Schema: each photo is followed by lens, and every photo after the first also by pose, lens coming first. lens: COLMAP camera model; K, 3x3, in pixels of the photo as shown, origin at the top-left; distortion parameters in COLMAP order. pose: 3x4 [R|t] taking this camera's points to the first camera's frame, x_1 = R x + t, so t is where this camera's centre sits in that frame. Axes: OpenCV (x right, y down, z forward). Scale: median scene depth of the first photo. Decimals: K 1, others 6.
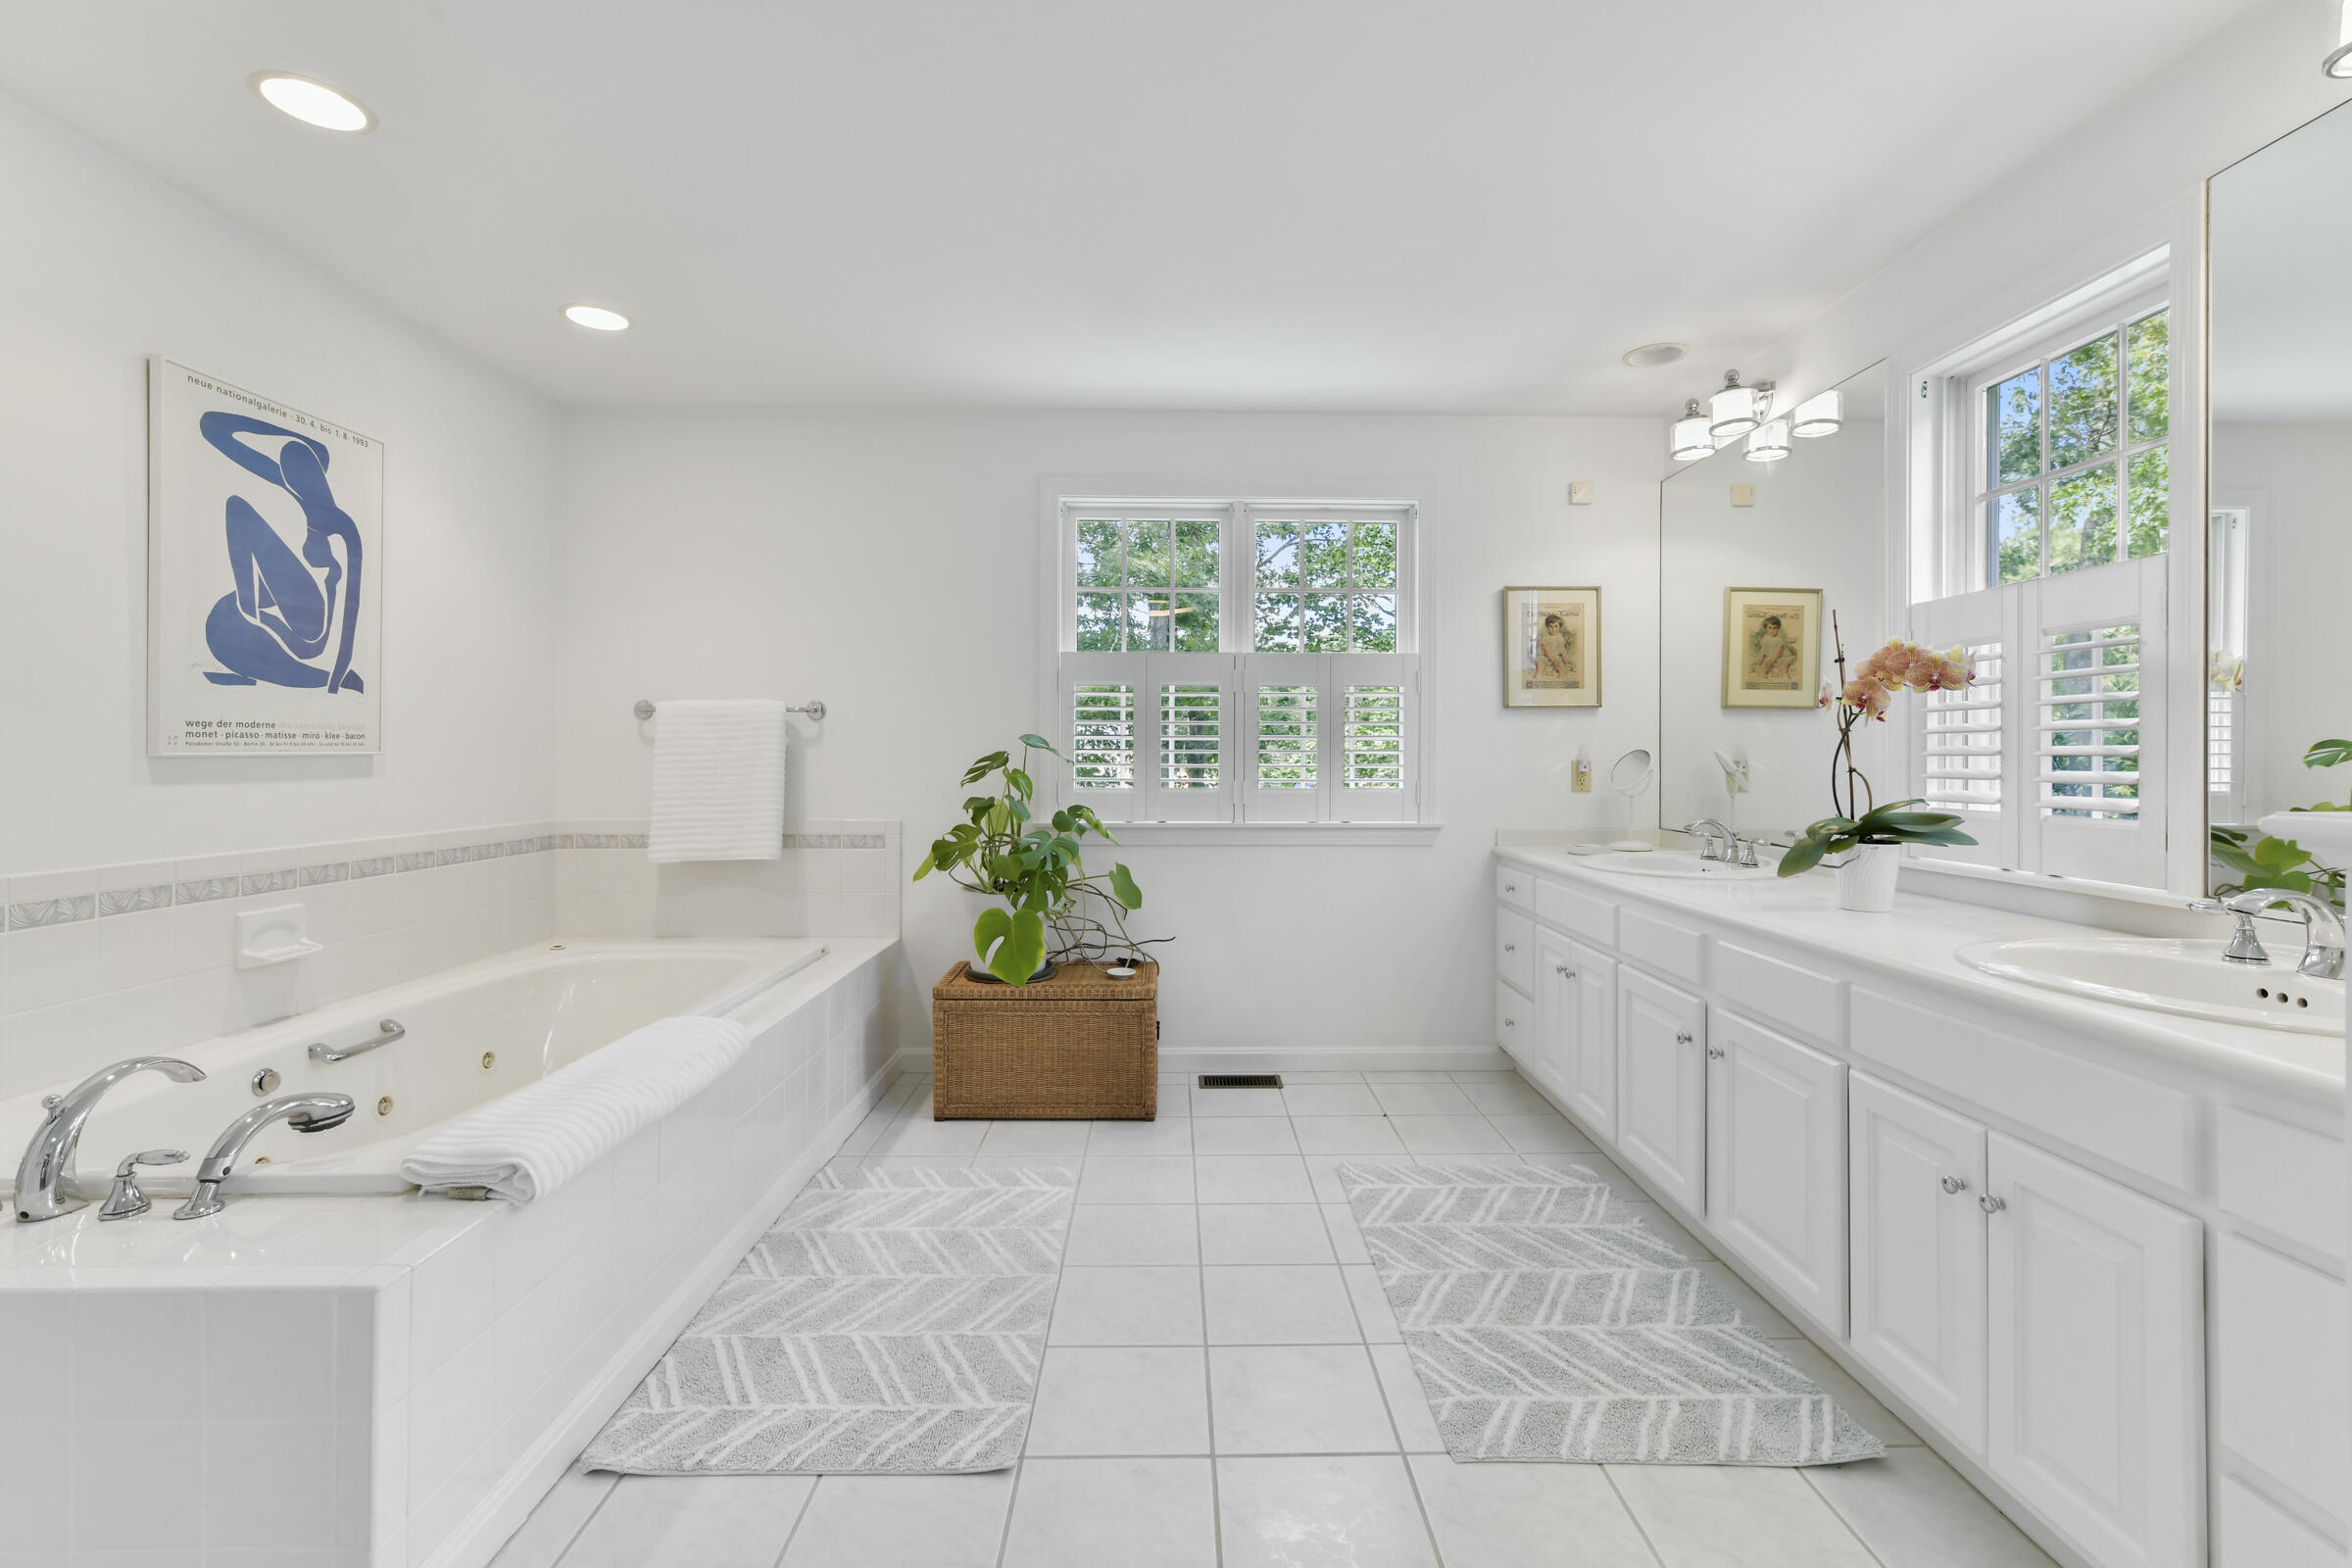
lens RADIAL K [[1032.0, 0, 1177.0], [0, 1032.0, 769.6], [0, 0, 1]] dist [-0.000668, 0.000276]
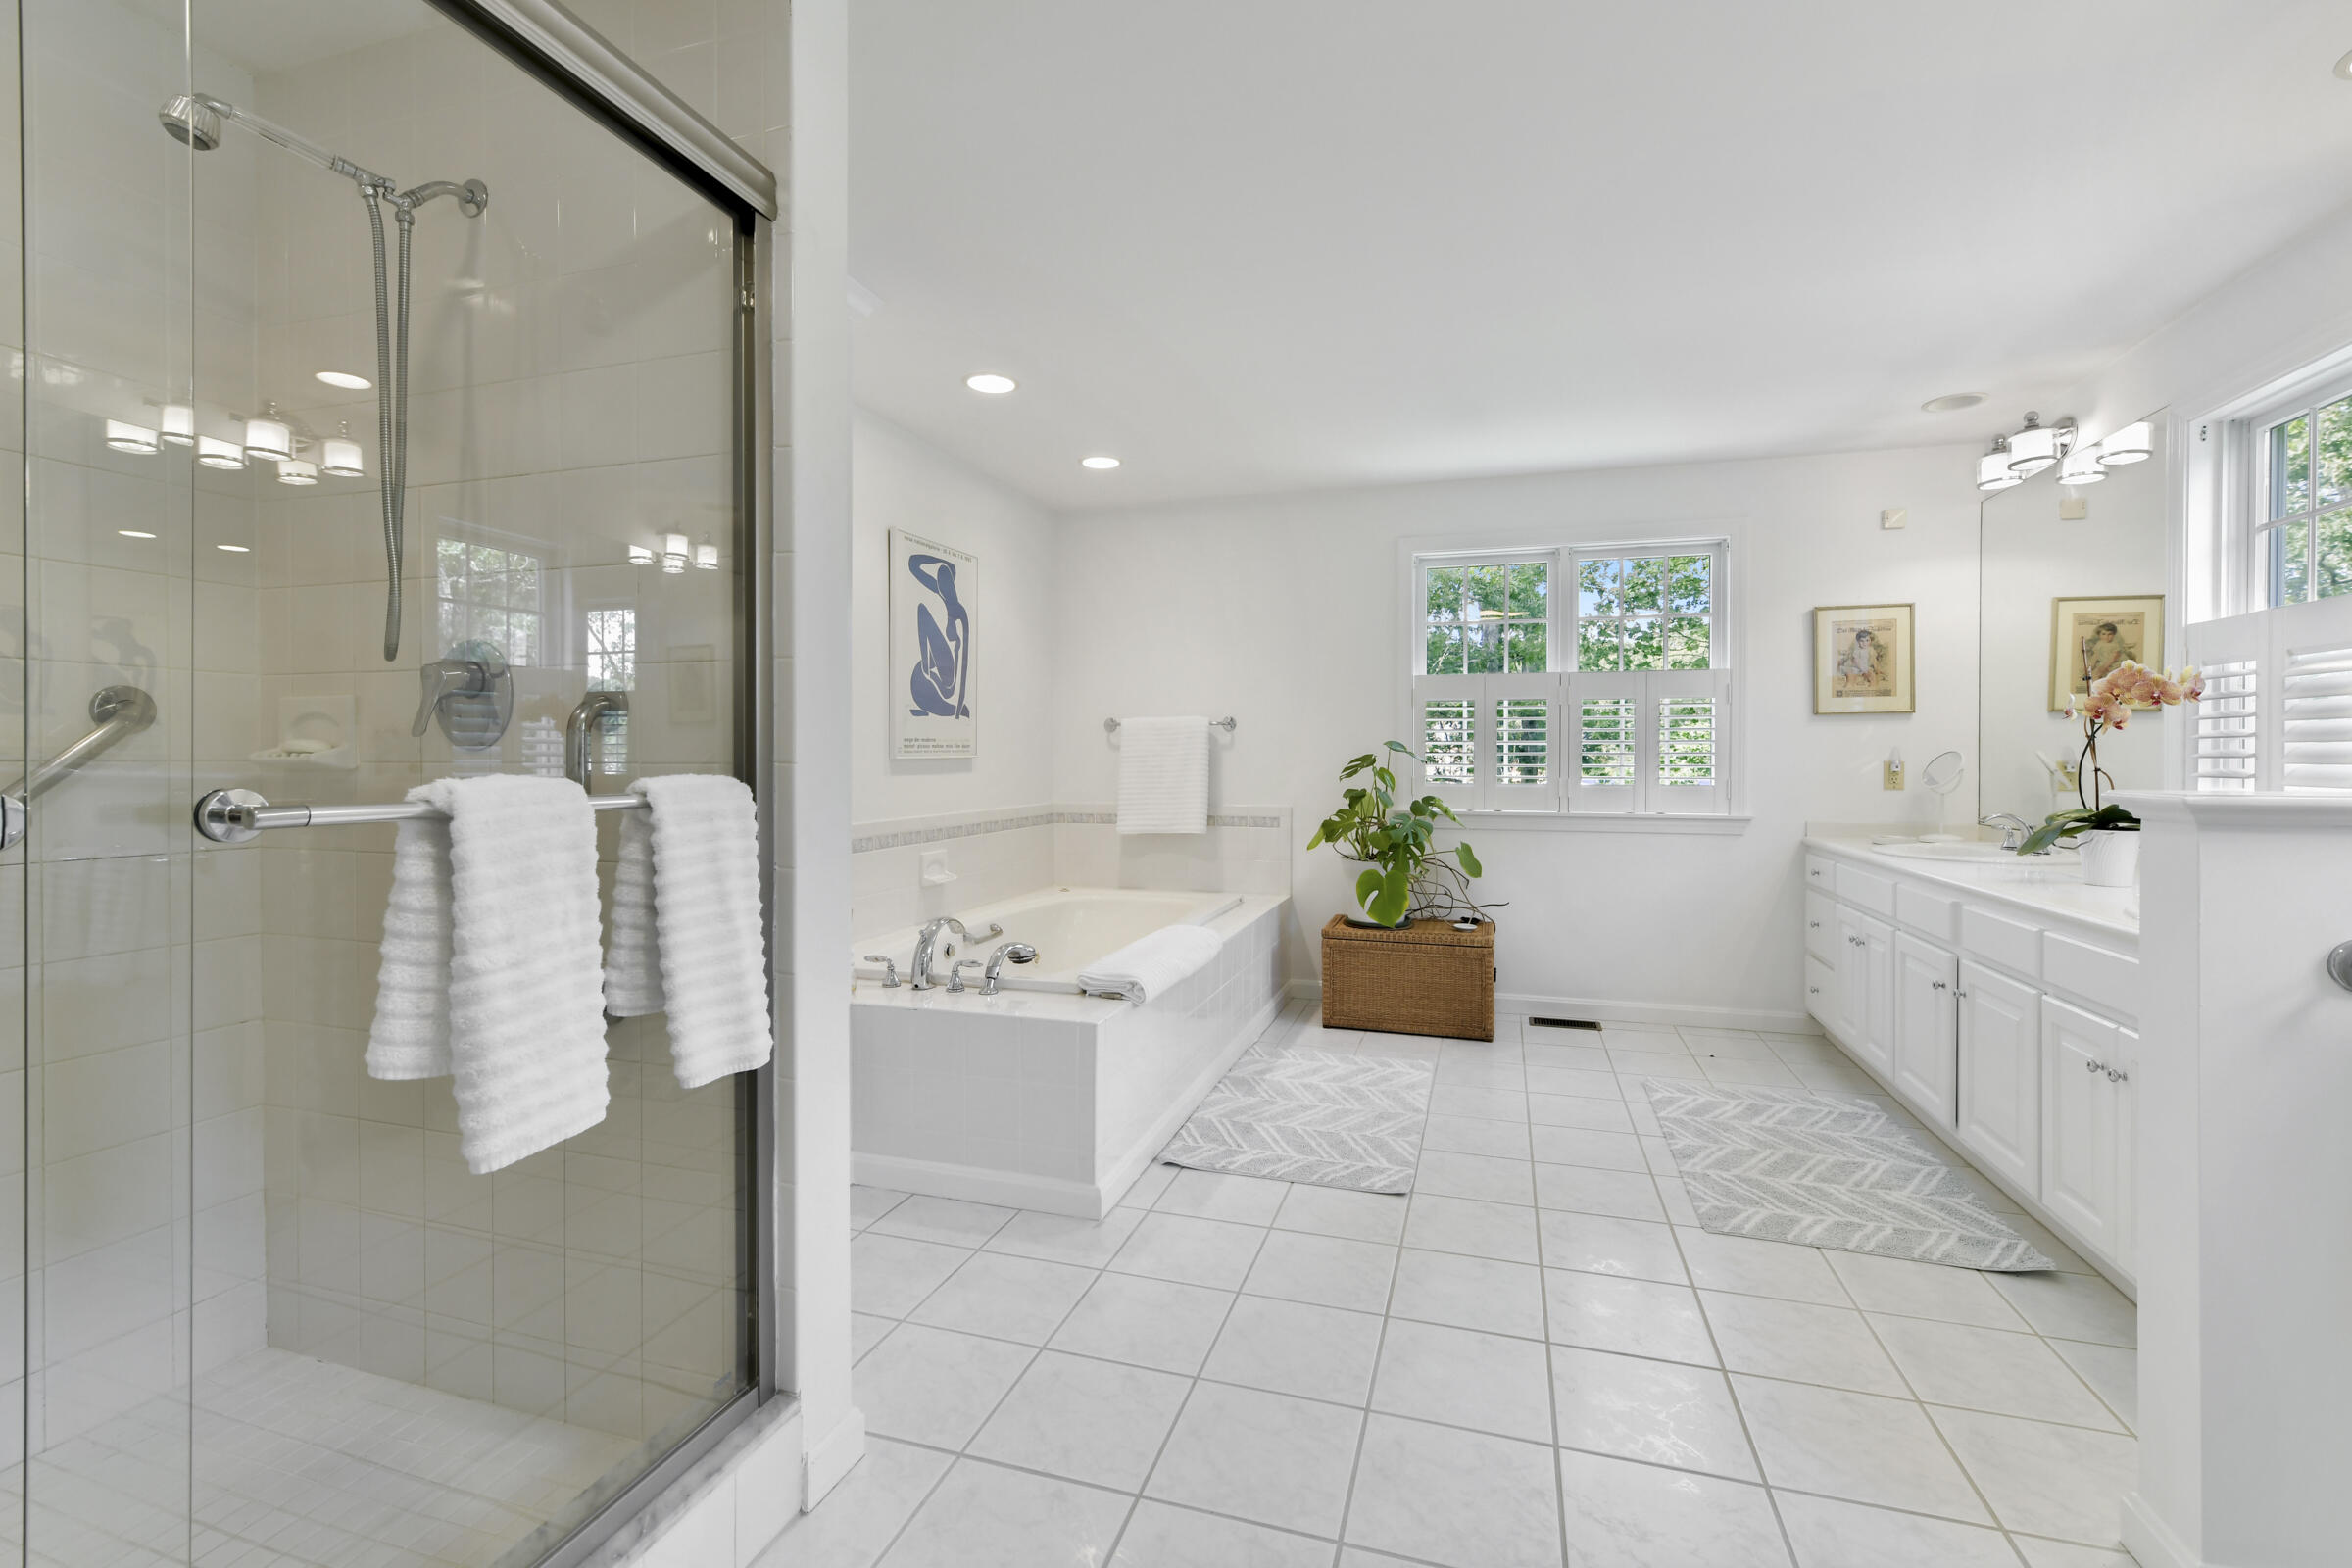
lens RADIAL K [[1032.0, 0, 1189.4], [0, 1032.0, 762.7], [0, 0, 1]] dist [-0.000668, 0.000276]
pose [[0.955331, 0.000596, -0.295537, -0.003267], [-0.002390, 0.999981, -0.005709, 0.001392], [0.295528, 0.006160, 0.955314, -0.405625]]
